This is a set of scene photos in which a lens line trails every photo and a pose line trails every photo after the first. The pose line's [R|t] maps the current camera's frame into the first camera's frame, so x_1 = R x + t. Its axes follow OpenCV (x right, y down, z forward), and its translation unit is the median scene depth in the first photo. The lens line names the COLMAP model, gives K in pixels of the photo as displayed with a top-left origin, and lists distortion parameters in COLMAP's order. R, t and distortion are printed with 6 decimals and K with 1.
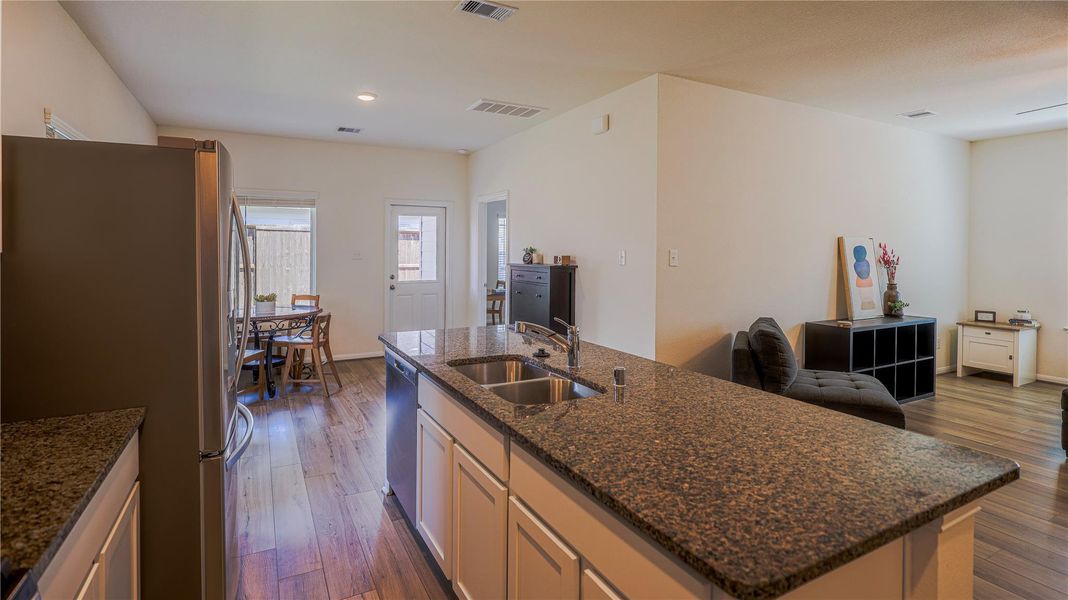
lens RADIAL K [[490.4, 0, 517.2], [0, 490.4, 283.9], [0, 0, 1]] dist [0.001162, 0.000757]
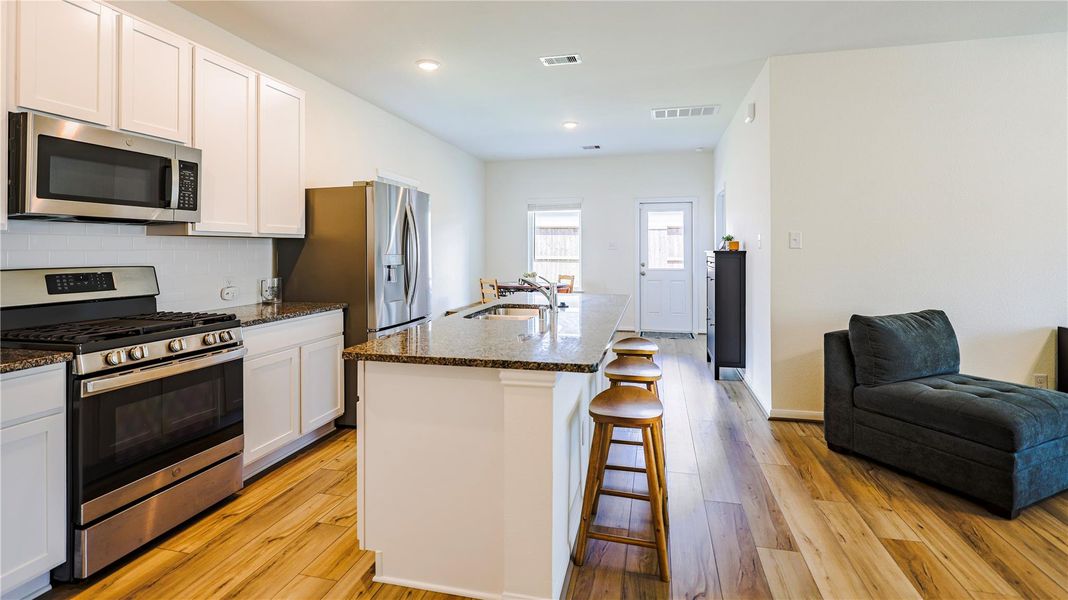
lens RADIAL K [[490.4, 0, 542.4], [0, 490.4, 245.2], [0, 0, 1]] dist [0.001162, 0.000757]
pose [[0.768238, -0.009335, -0.640096, 0.404129], [-0.039143, 0.997338, -0.061525, 0.027628], [0.638966, 0.072321, 0.765827, -0.046677]]
